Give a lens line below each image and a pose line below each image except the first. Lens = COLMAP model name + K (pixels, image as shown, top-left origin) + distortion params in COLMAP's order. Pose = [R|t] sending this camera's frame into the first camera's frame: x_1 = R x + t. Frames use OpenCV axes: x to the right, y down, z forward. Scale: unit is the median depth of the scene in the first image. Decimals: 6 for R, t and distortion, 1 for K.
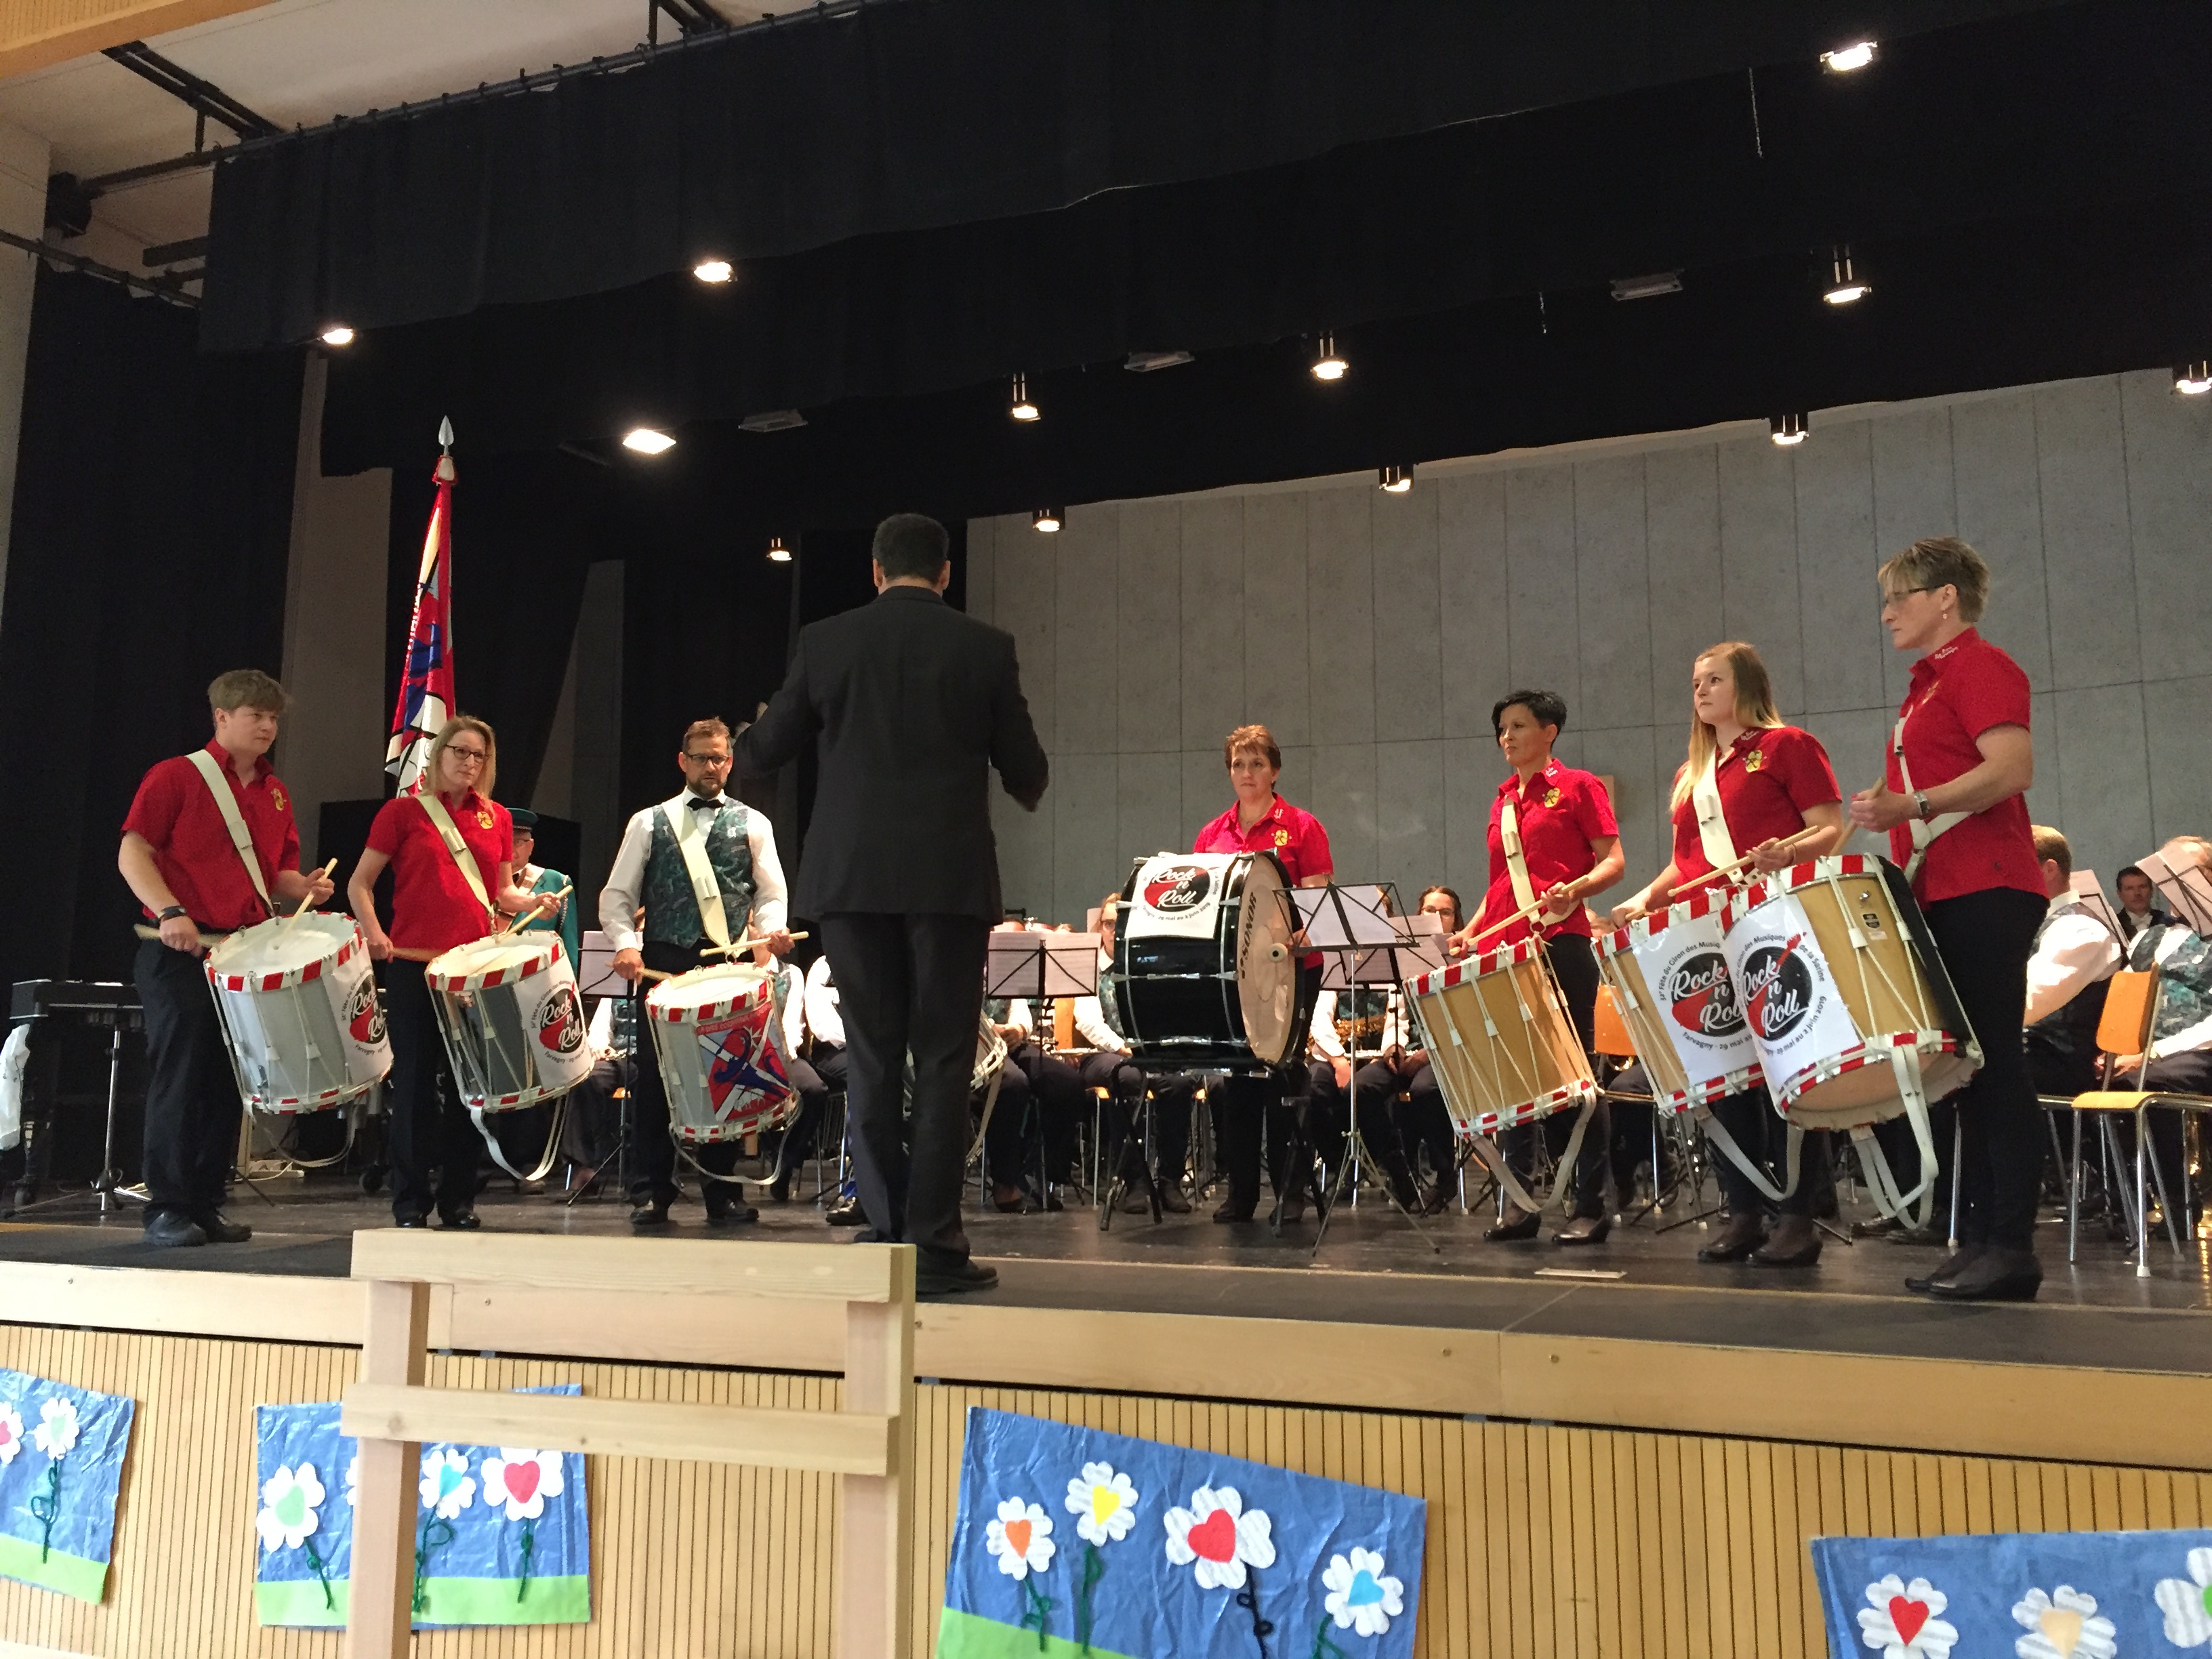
lens RADIAL K [[1890.4, 0, 1099.7], [0, 1890.4, 828.6], [0, 0, 1]] dist [0.084825, -0.107890]
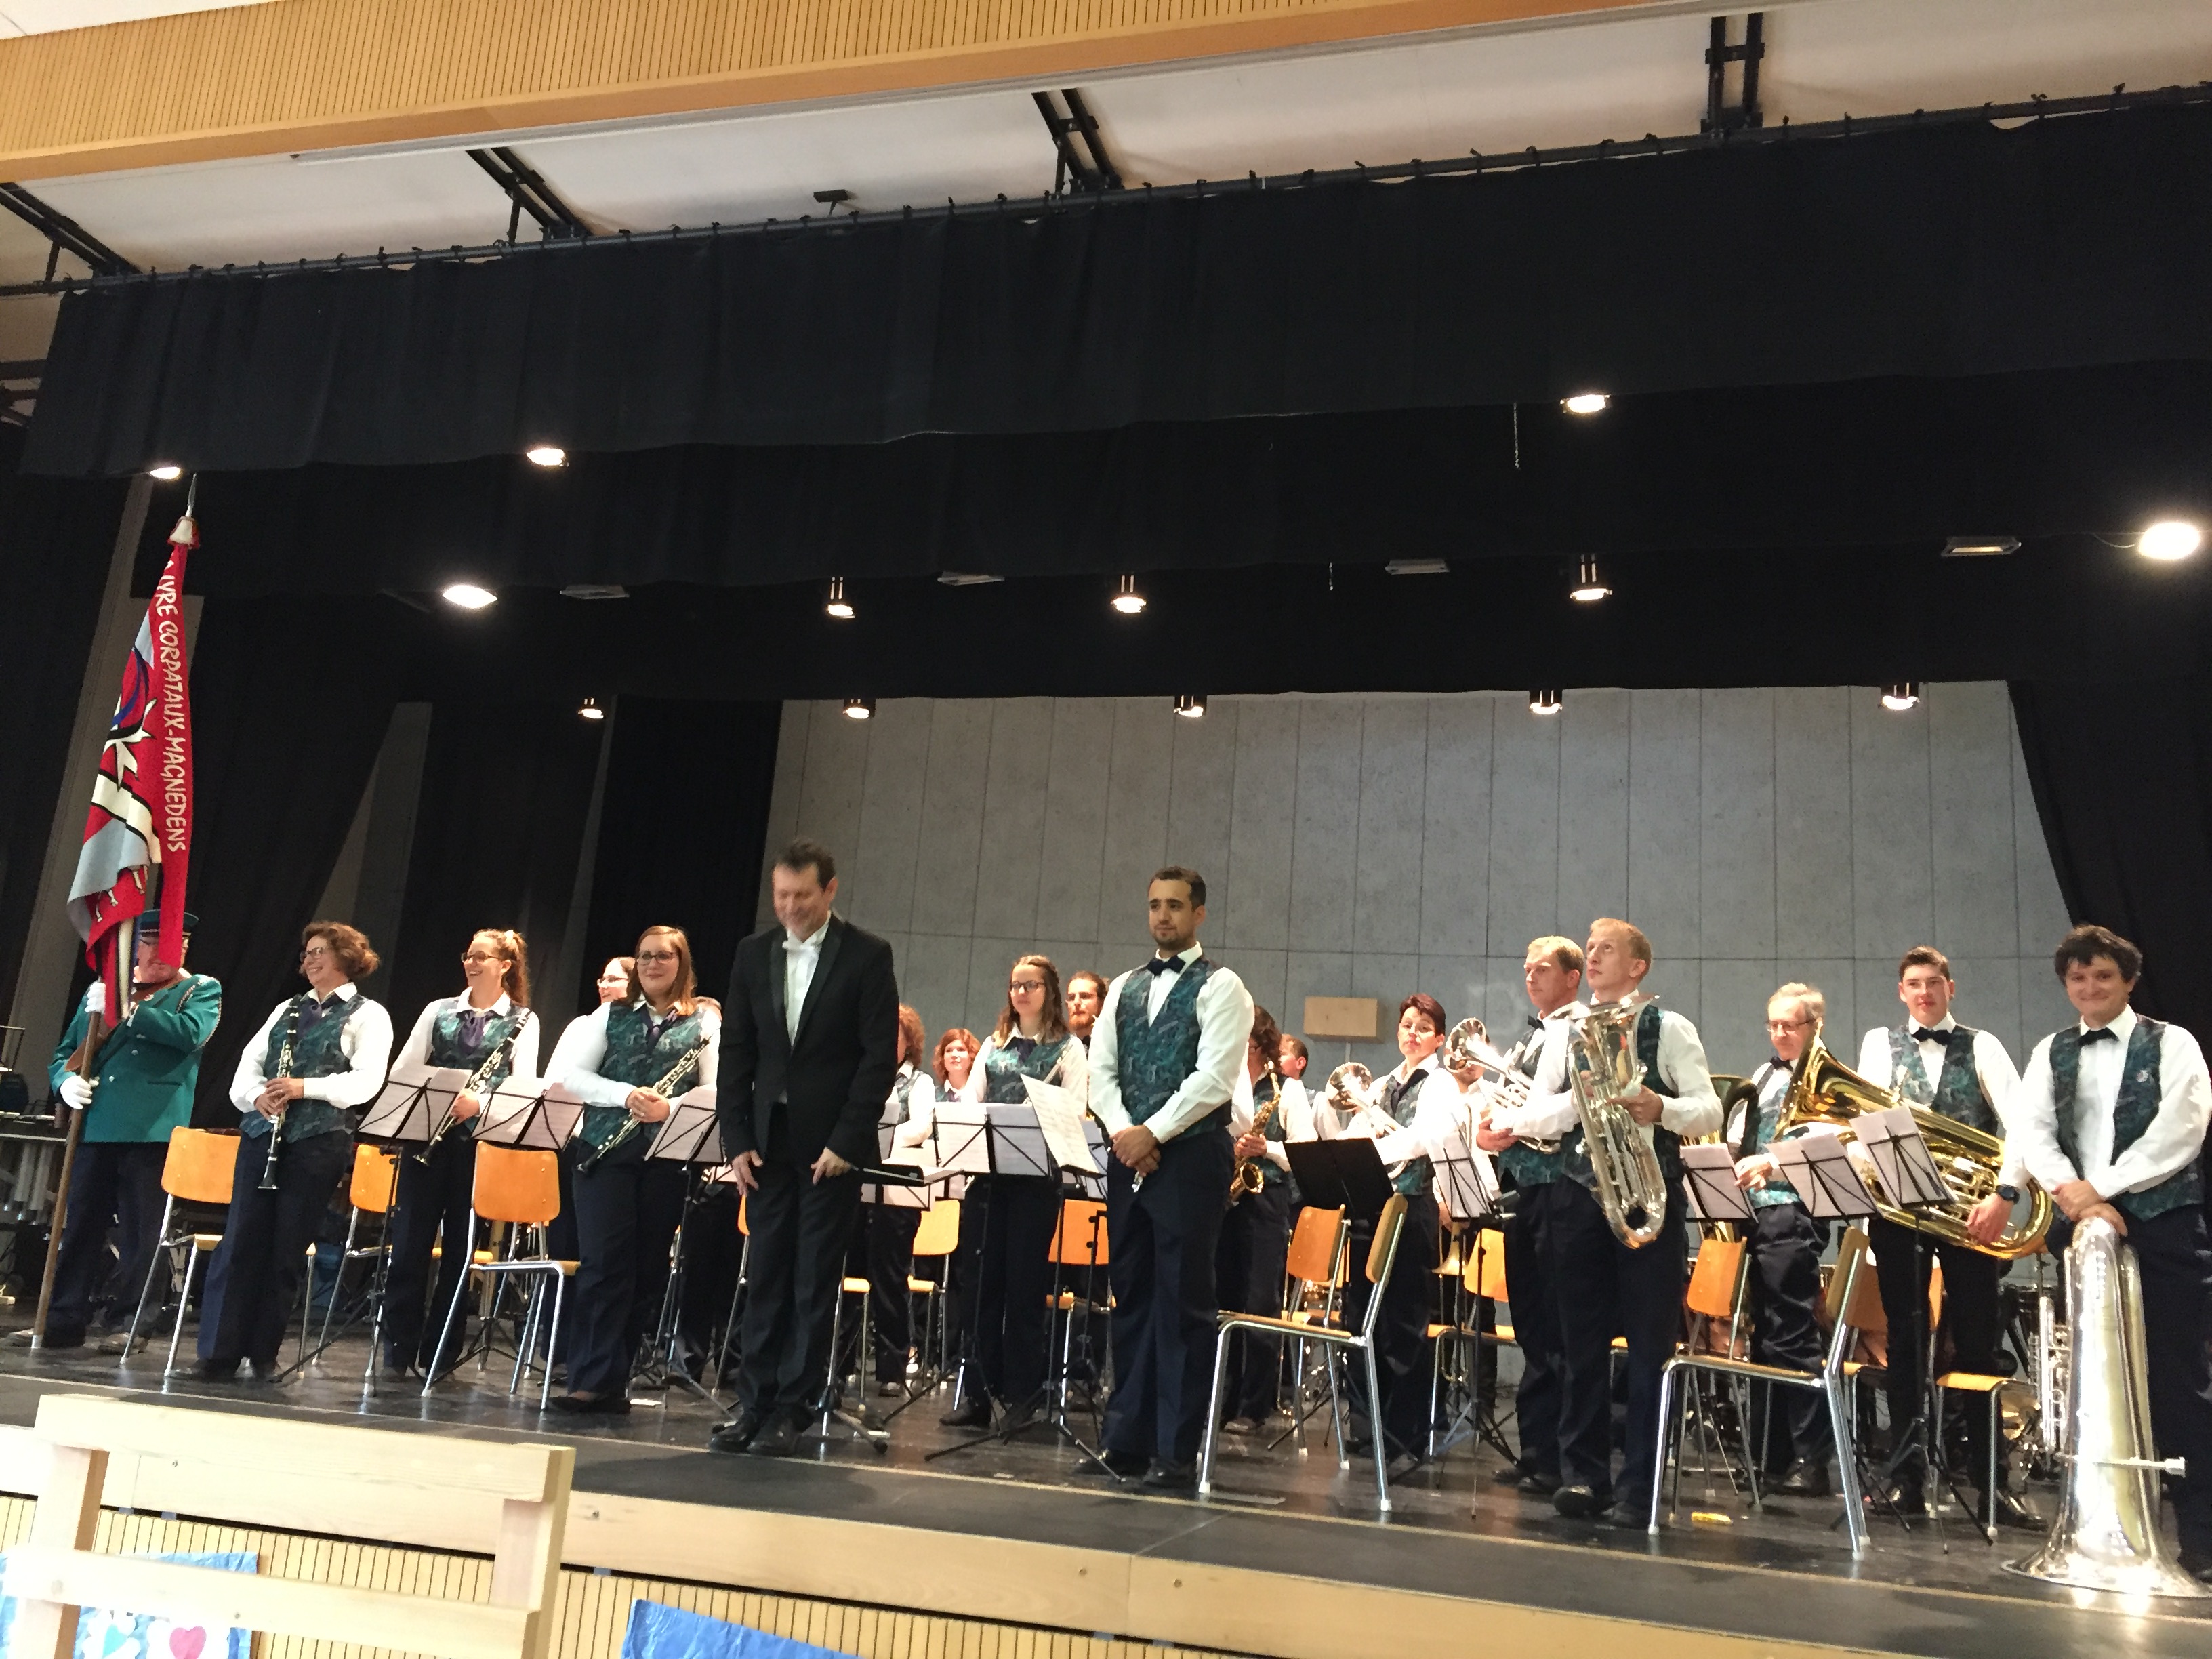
lens RADIAL K [[1888.8, 0, 1102.1], [0, 1888.8, 827.5], [0, 0, 1]] dist [0.078511, -0.103865]
pose [[0.991188, 0.095366, 0.091935, 0.044822], [-0.086872, 0.991930, -0.092353, -0.038408], [-0.100001, 0.083552, 0.991473, -0.093358]]
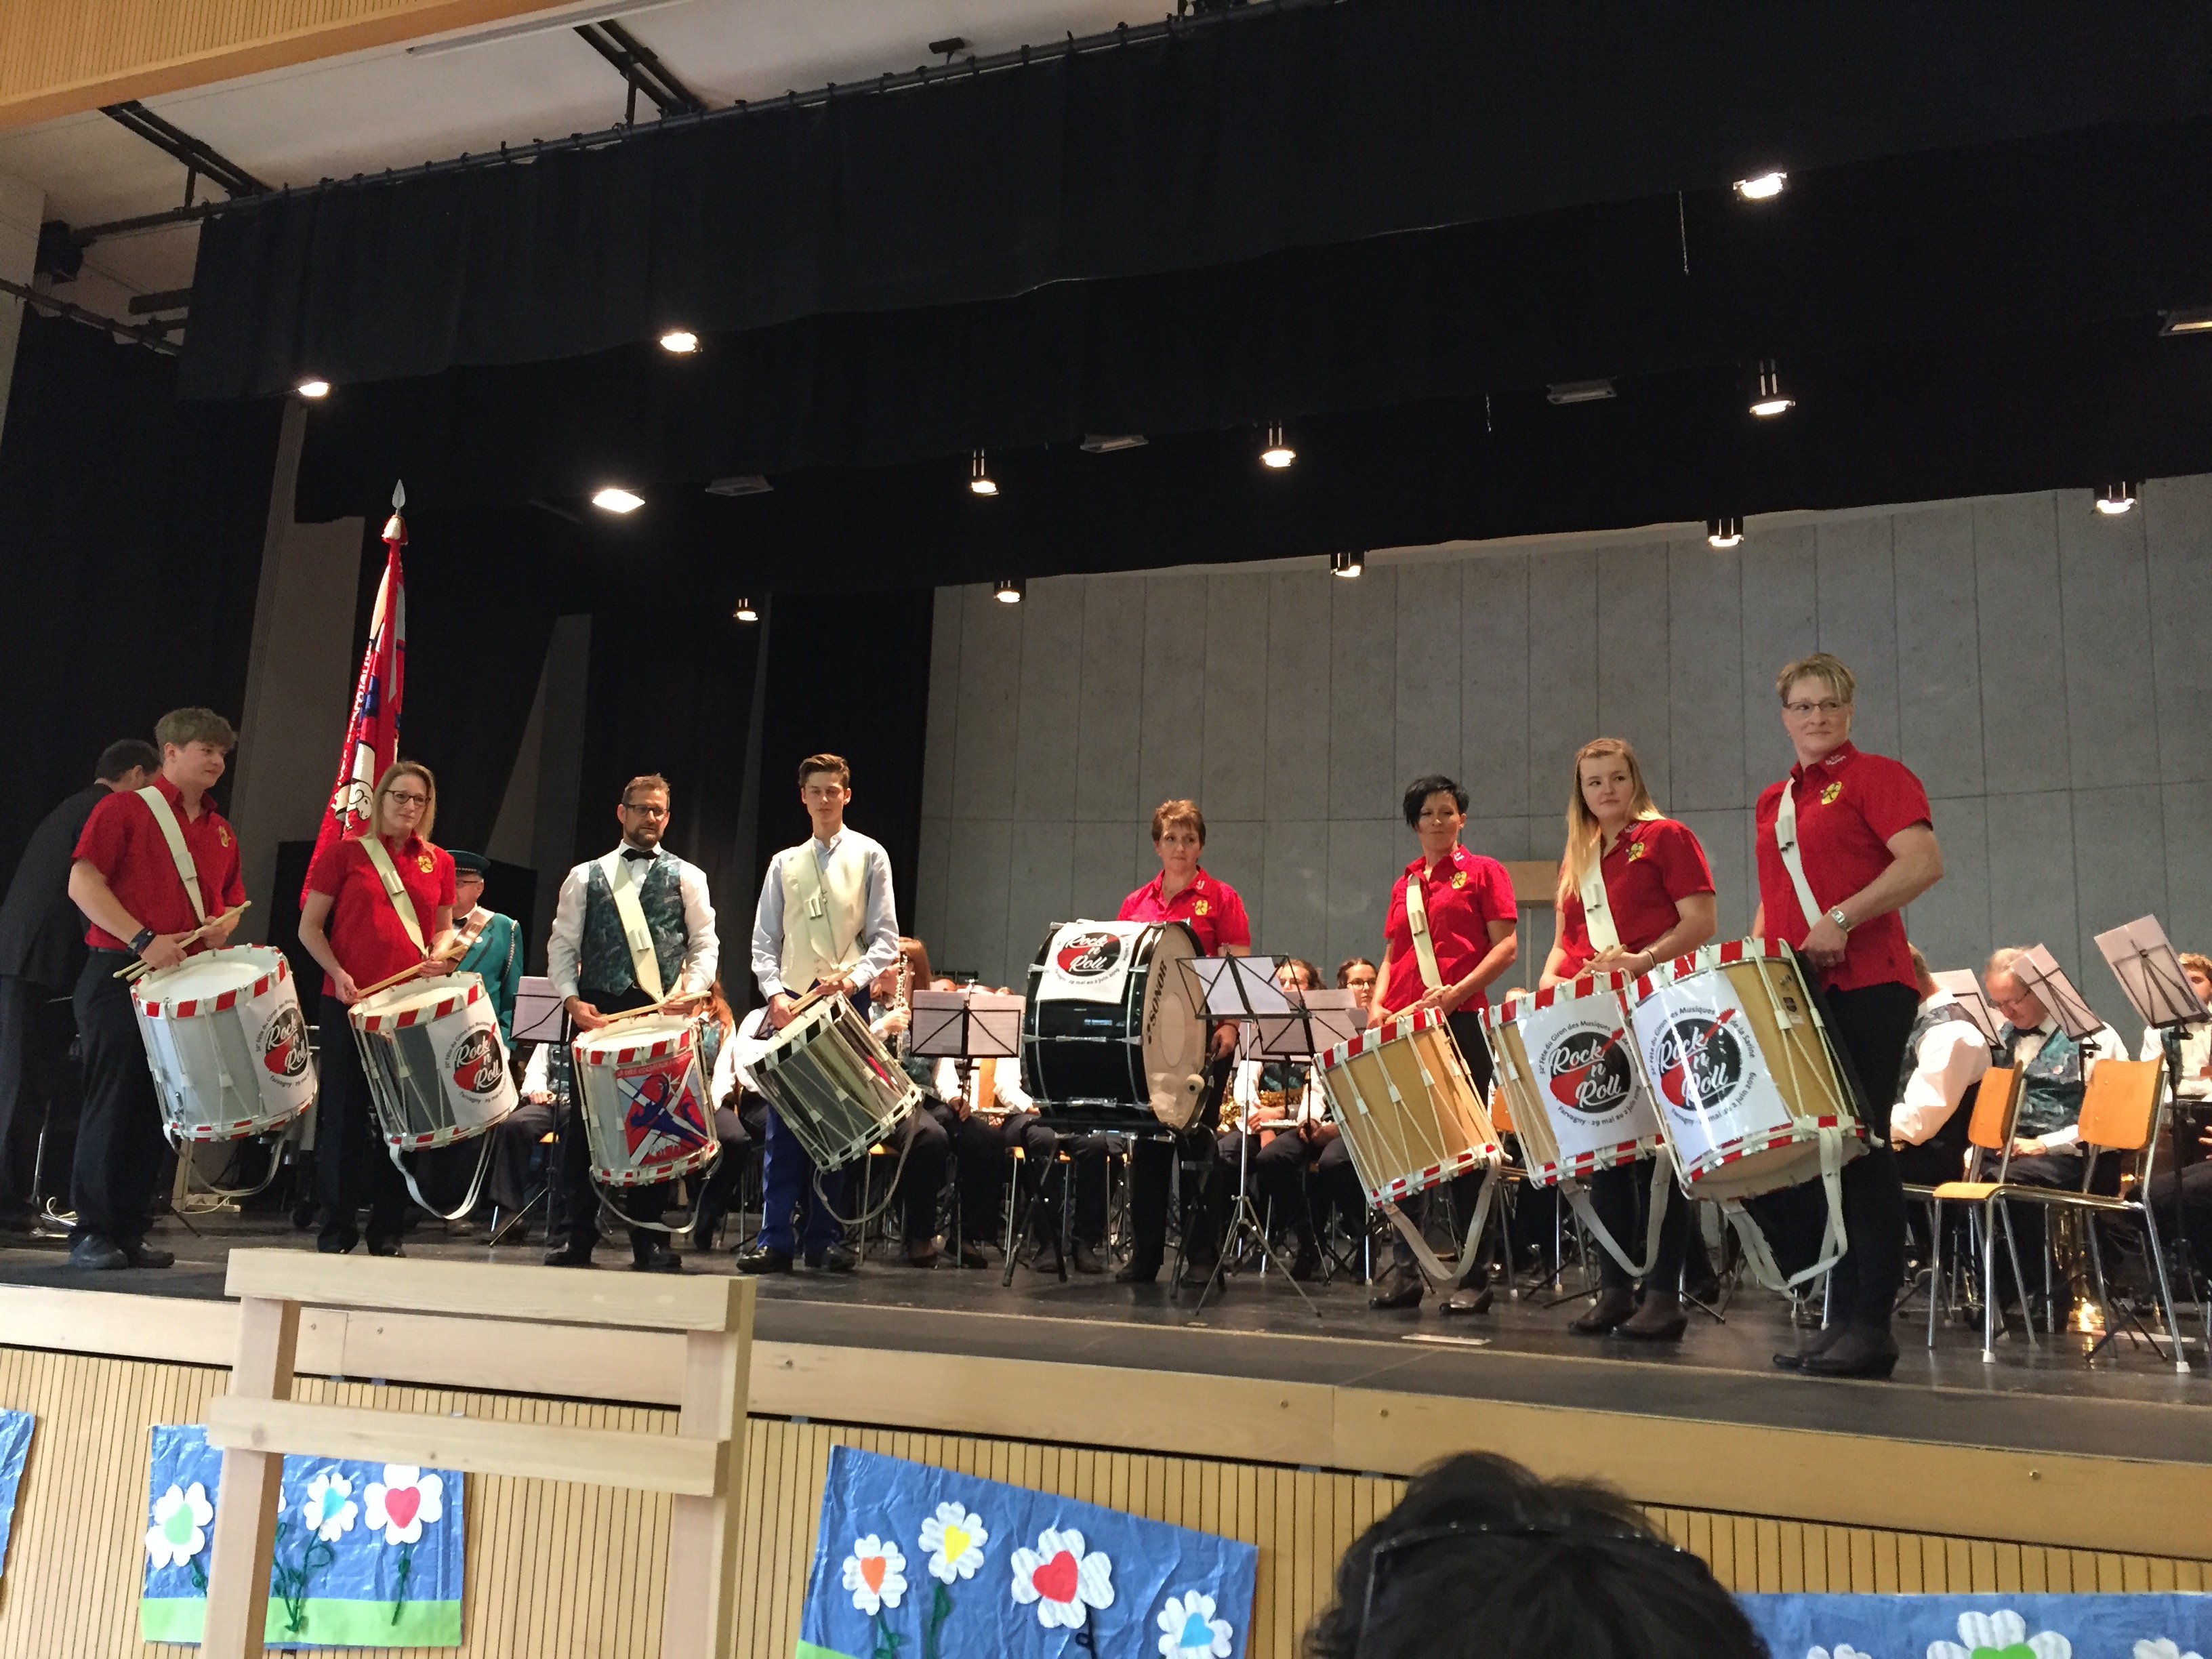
lens RADIAL K [[1888.4, 0, 1099.8], [0, 1888.4, 827.2], [0, 0, 1]] dist [0.089044, -0.118747]
pose [[0.999297, 0.036625, 0.008002, 0.051401], [-0.036309, 0.998669, -0.036640, 0.000227], [-0.009333, 0.036324, 0.999296, -0.046430]]
